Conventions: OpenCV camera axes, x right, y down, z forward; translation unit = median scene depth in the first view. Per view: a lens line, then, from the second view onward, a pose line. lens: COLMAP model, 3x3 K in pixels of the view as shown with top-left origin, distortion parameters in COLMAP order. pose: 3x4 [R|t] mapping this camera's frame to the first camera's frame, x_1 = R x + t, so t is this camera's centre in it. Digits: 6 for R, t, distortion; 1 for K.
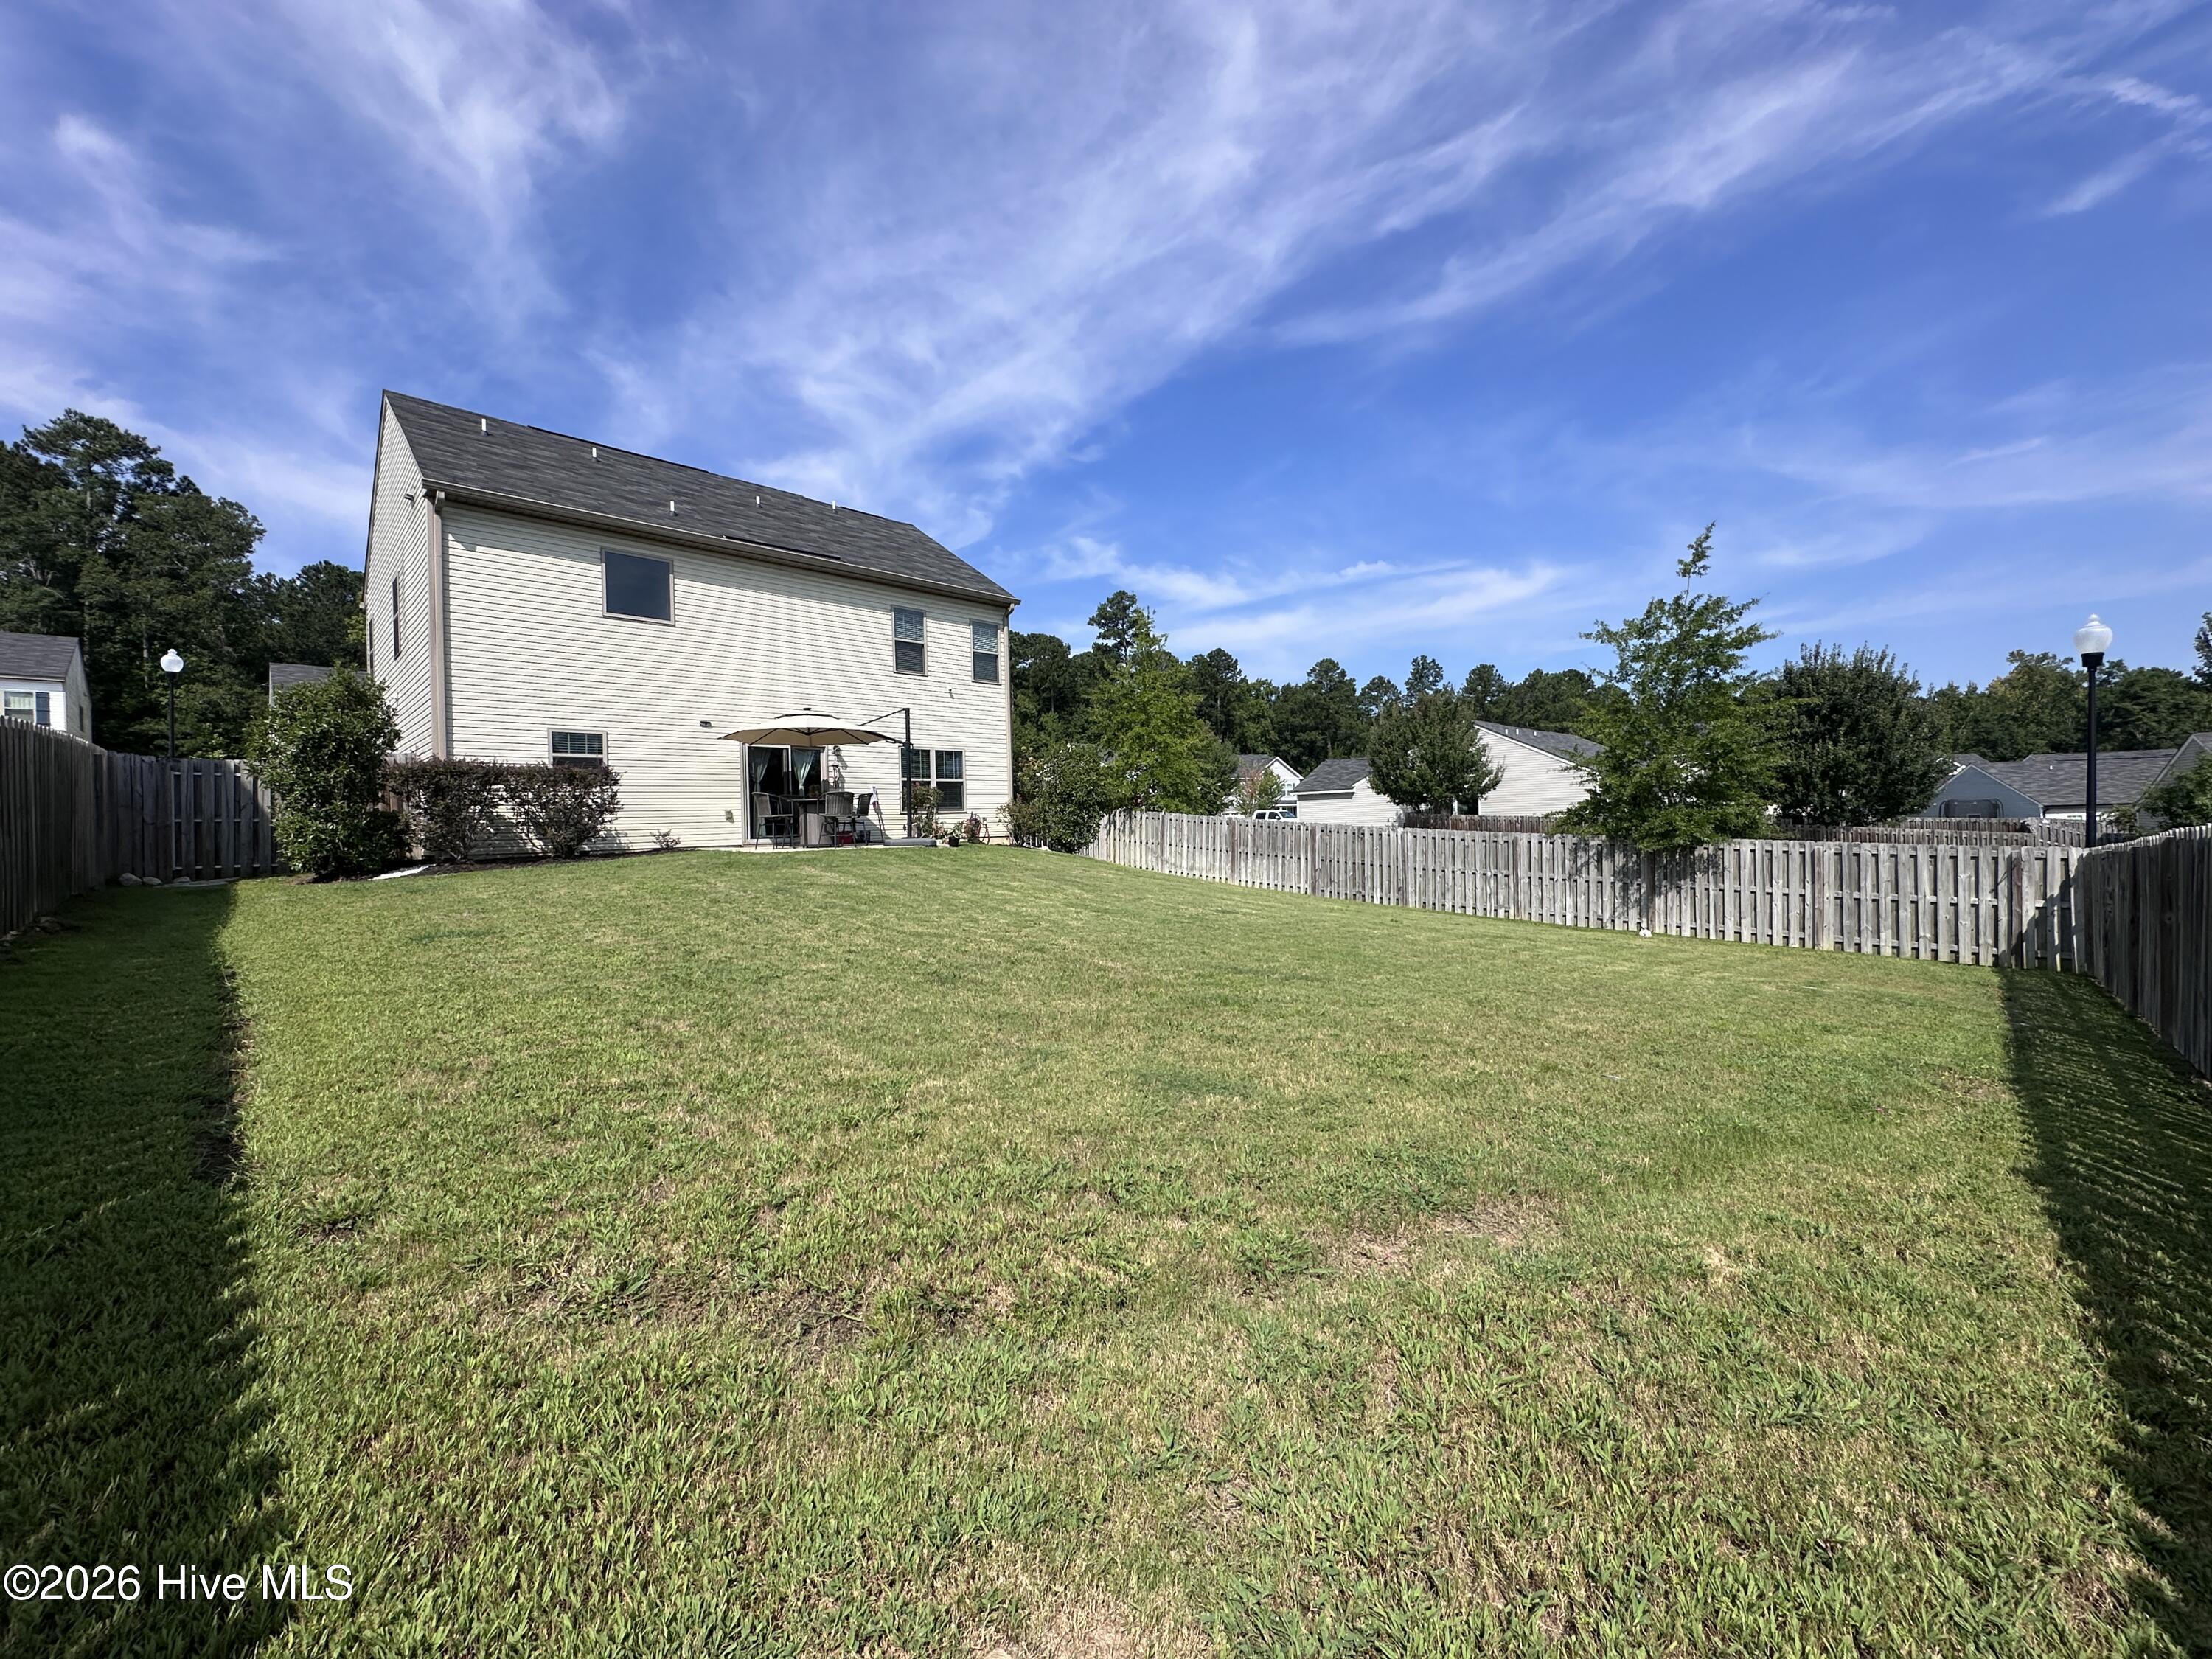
lens RADIAL K [[884.6, 0, 1106.0], [0, 884.6, 825.5], [0, 0, 1]] dist [-0.007981, 0.000069]
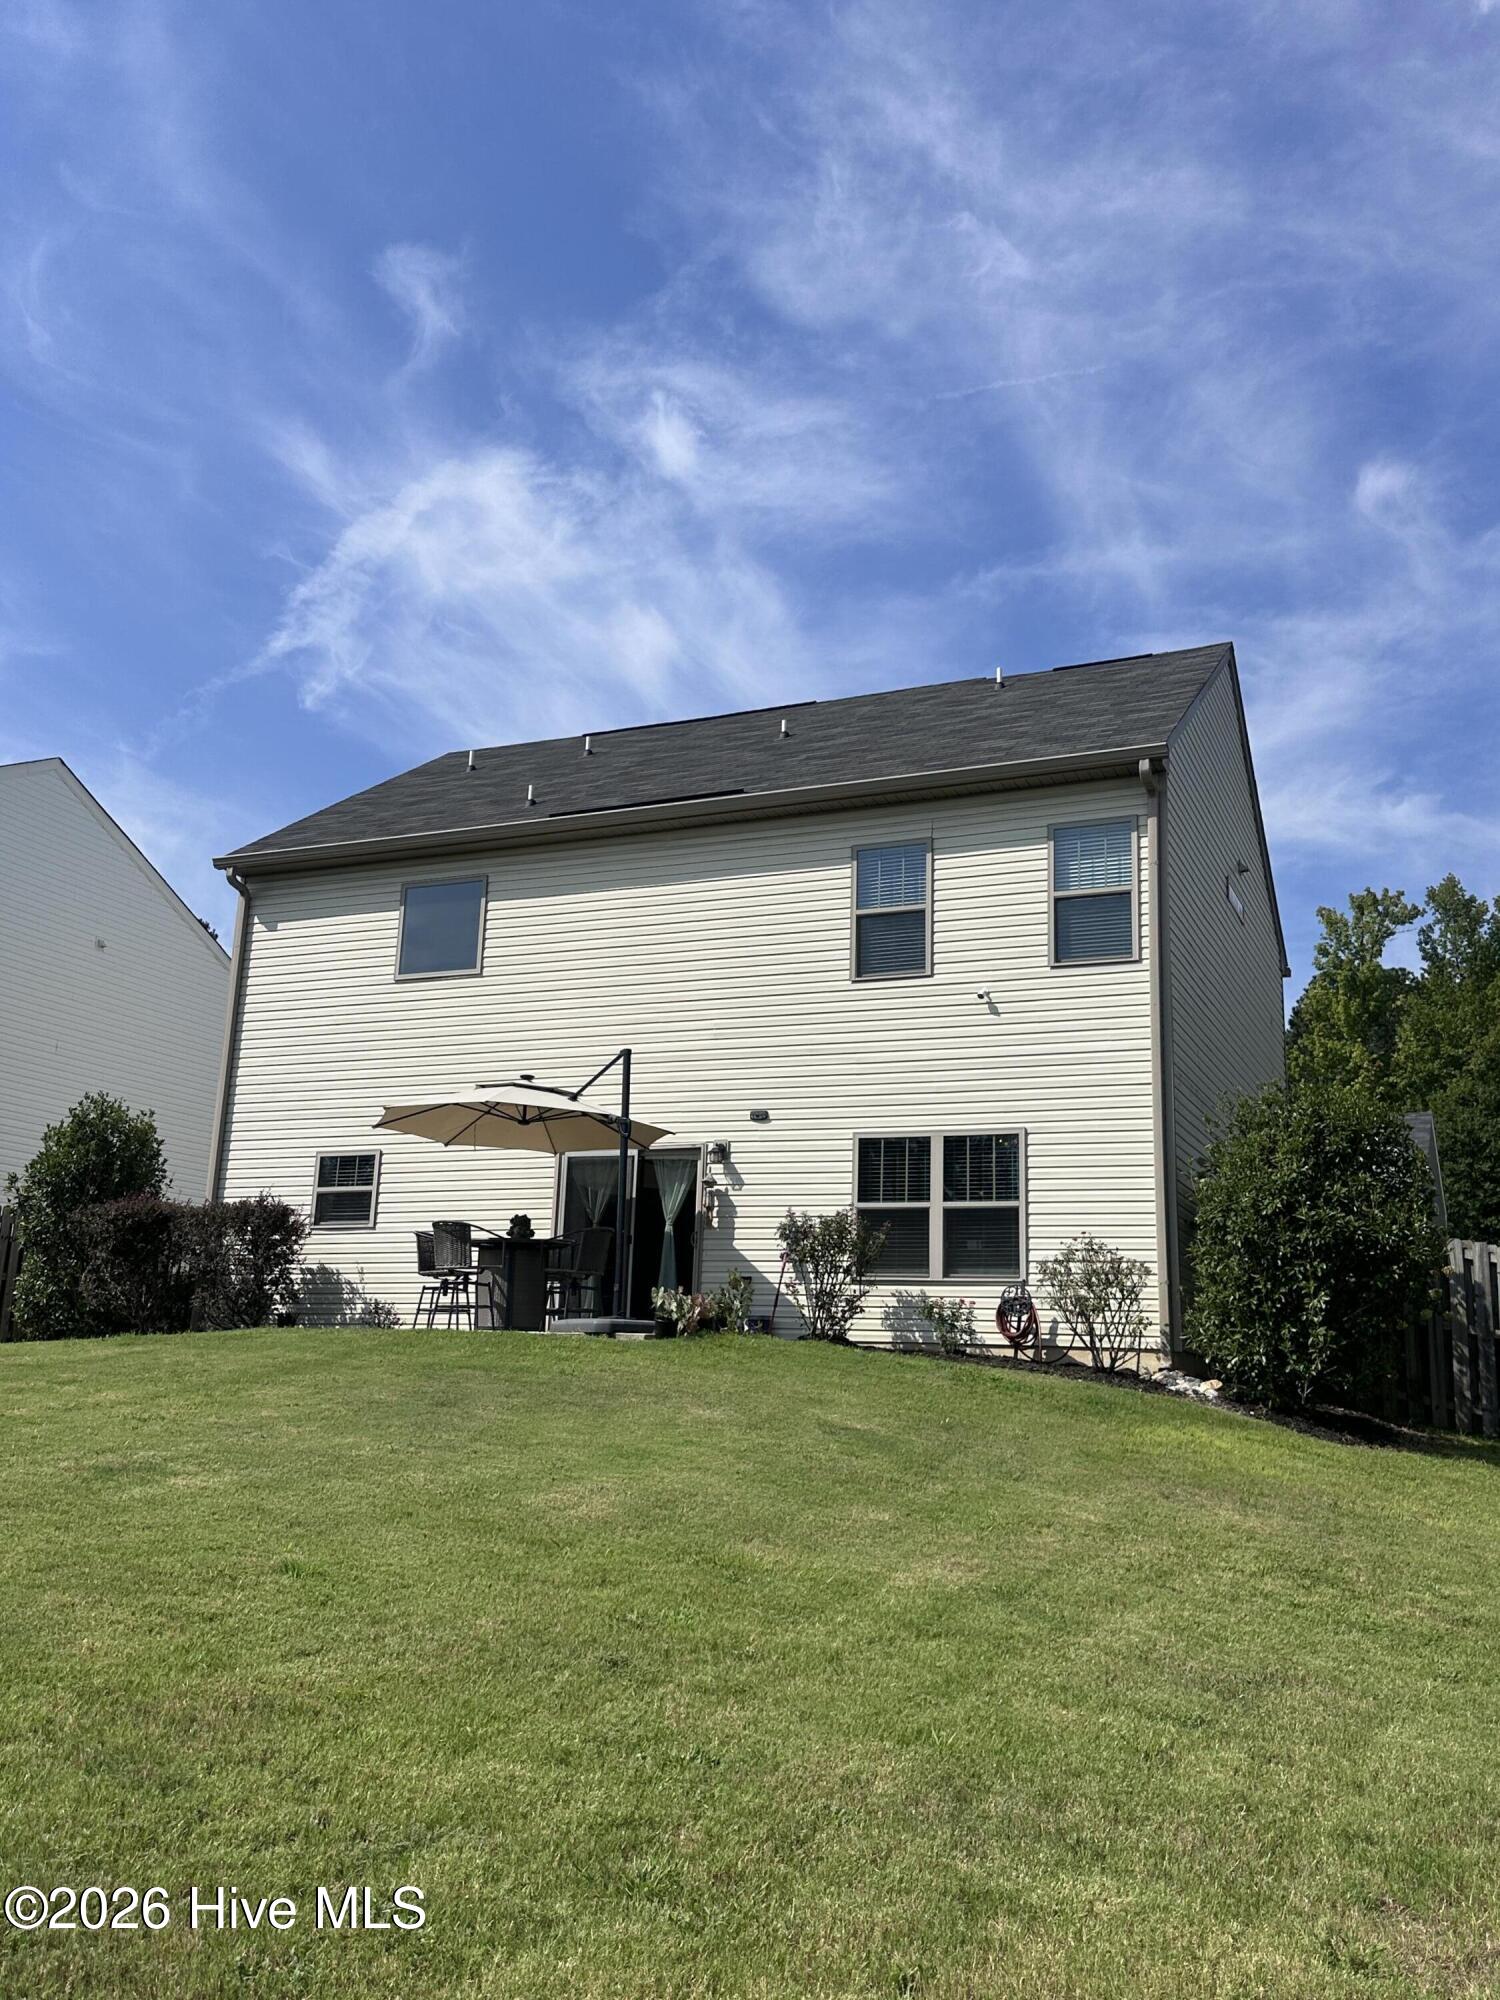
lens RADIAL K [[1745.6, 0, 750.0], [0, 1745.6, 999.7], [0, 0, 1]] dist [0.007636, 0.000781]
pose [[0.362726, -0.171955, -0.915894, 0.589886], [-0.039348, 0.979126, -0.199410, 0.026024], [0.931065, 0.108370, 0.348389, 0.608904]]
